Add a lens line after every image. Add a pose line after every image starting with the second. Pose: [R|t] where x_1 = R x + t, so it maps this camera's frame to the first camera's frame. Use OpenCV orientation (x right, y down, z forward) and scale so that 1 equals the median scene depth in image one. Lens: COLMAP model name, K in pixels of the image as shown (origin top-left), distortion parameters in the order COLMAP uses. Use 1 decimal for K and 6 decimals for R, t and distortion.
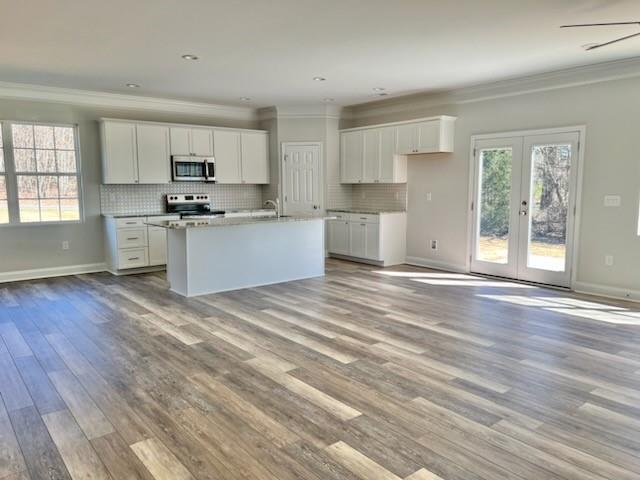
lens RADIAL K [[488.4, 0, 324.2], [0, 488.4, 238.0], [0, 0, 1]] dist [0.001899, -0.000496]
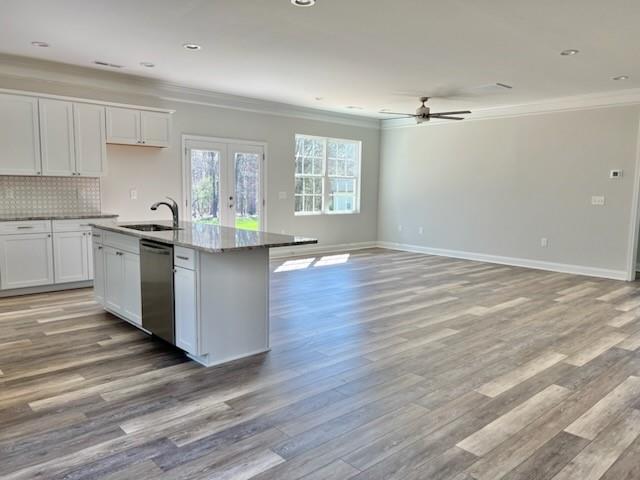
lens RADIAL K [[488.4, 0, 318.3], [0, 488.4, 239.5], [0, 0, 1]] dist [0.001899, -0.000496]
pose [[-0.064276, -0.100201, 0.992889, -1.296980], [0.093147, 0.990000, 0.105940, -0.123027], [-0.993575, 0.099294, -0.054300, 1.343637]]
